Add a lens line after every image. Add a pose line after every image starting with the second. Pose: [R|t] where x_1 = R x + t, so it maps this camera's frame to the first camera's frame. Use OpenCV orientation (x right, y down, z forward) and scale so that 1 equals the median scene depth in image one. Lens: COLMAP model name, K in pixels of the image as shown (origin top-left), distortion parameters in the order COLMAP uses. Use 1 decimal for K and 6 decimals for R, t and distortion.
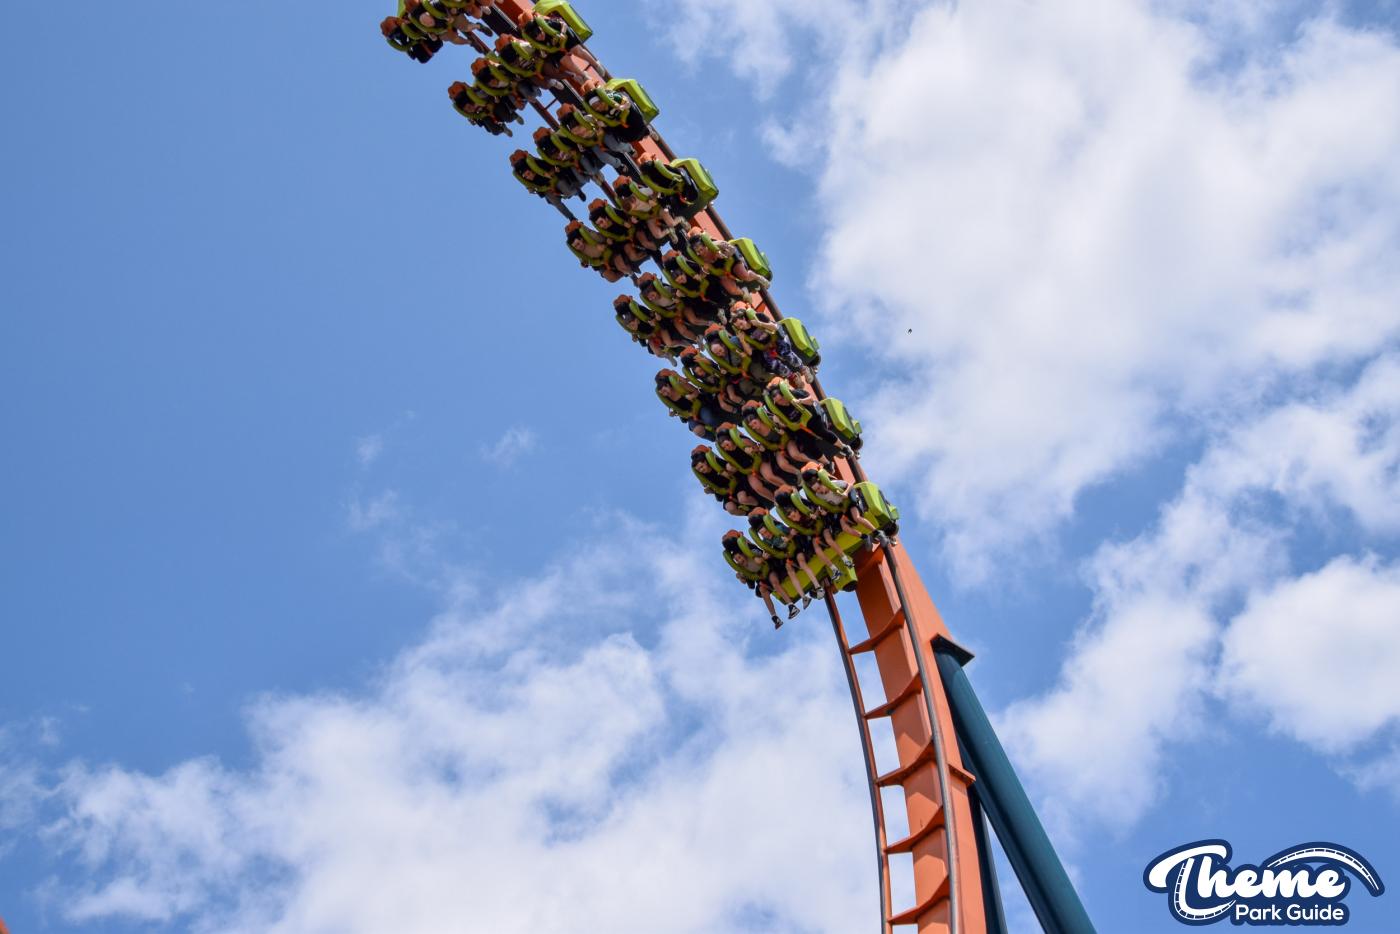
lens RADIAL K [[1808.9, 0, 718.2], [0, 1808.9, 436.1], [0, 0, 1]] dist [0.228897, 0.000000]
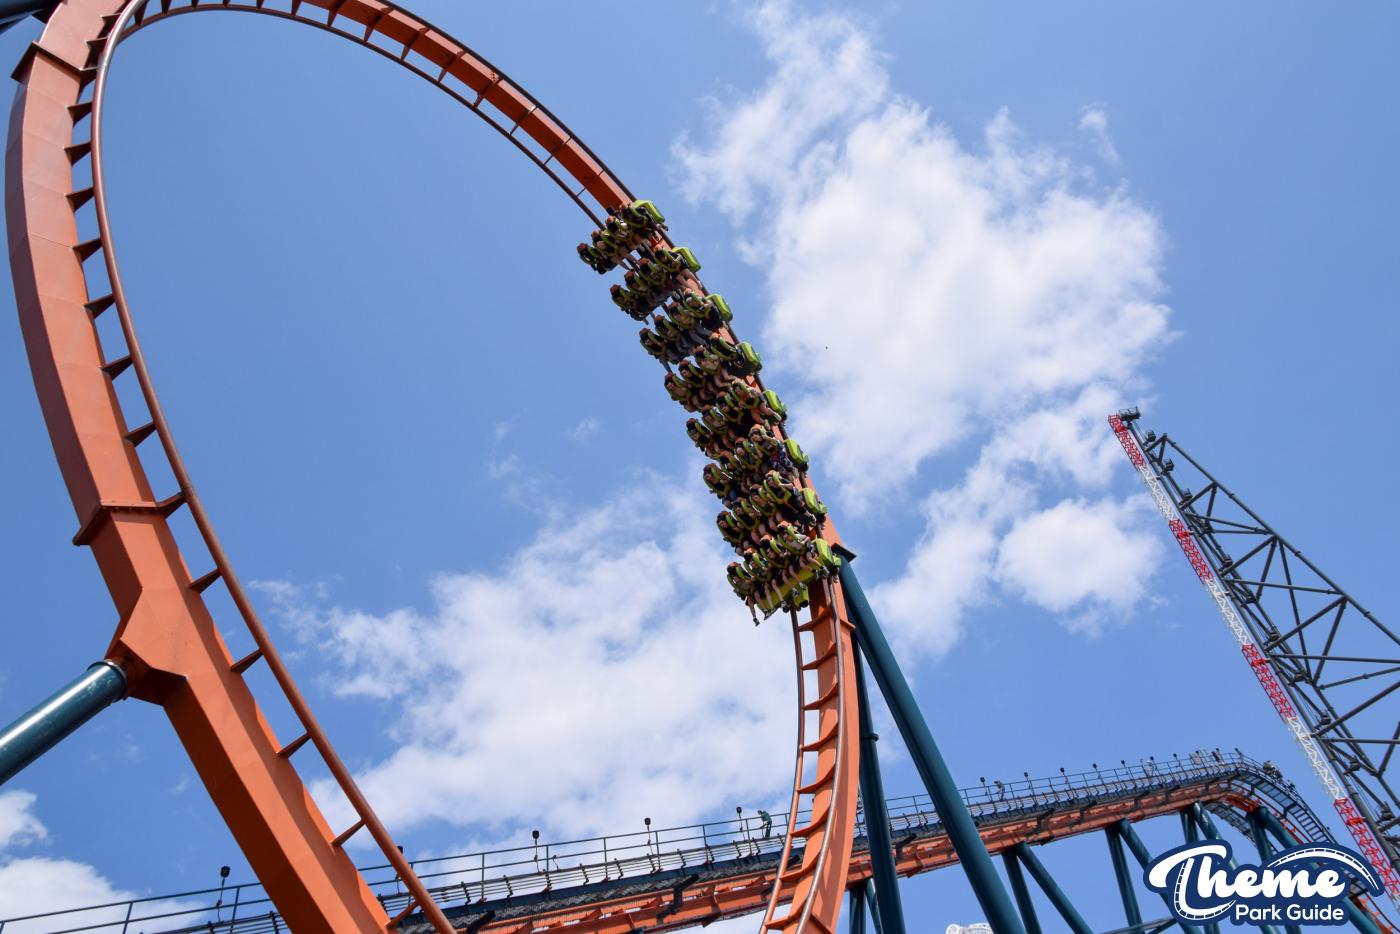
lens RADIAL K [[1808.9, 0, 734.5], [0, 1808.9, 392.1], [0, 0, 1]] dist [0.228897, 0.000000]
pose [[0.999324, 0.014353, 0.033858, -0.032729], [-0.014059, 0.999861, -0.008915, -0.016154], [-0.033981, 0.008433, 0.999387, -0.689123]]
